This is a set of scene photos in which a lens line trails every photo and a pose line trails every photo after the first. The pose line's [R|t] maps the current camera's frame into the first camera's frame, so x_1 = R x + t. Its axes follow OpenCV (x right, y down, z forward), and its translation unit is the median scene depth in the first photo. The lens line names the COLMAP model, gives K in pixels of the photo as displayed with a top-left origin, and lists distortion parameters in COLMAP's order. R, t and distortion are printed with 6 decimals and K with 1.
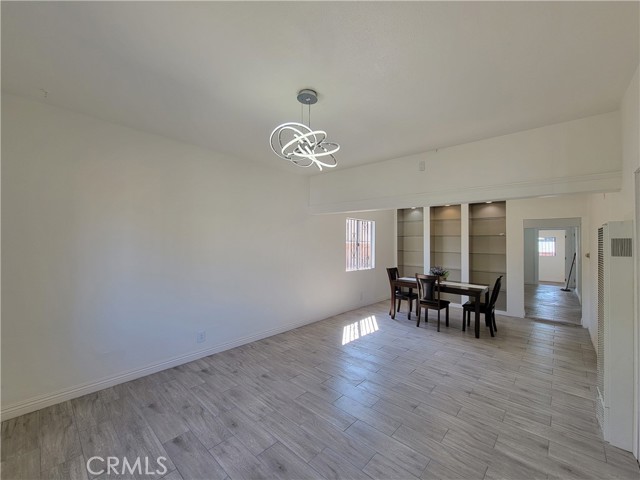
lens RADIAL K [[262.0, 0, 318.9], [0, 262.0, 239.5], [0, 0, 1]] dist [-0.000775, -0.000014]
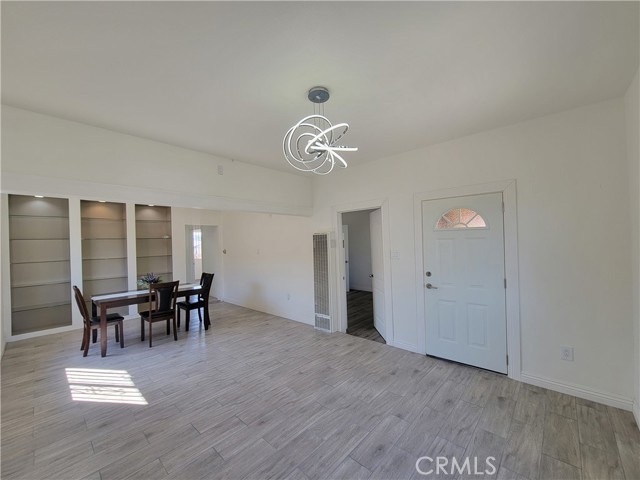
lens RADIAL K [[262.0, 0, 318.9], [0, 262.0, 239.5], [0, 0, 1]] dist [-0.000775, -0.000014]
pose [[0.004364, -0.002771, 0.999987, -0.579989], [0.013551, 0.999905, 0.002712, -0.007508], [-0.999899, 0.013539, 0.004401, 0.576910]]
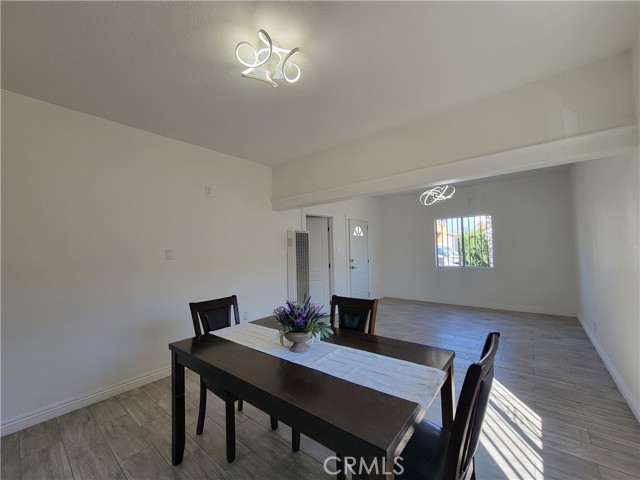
lens RADIAL K [[262.0, 0, 318.9], [0, 262.0, 239.5], [0, 0, 1]] dist [-0.000775, -0.000014]
pose [[-0.998566, 0.008407, -0.052876, 0.614656], [0.010890, 0.998843, -0.046838, 0.062998], [0.052421, -0.047347, -0.997502, 1.791636]]
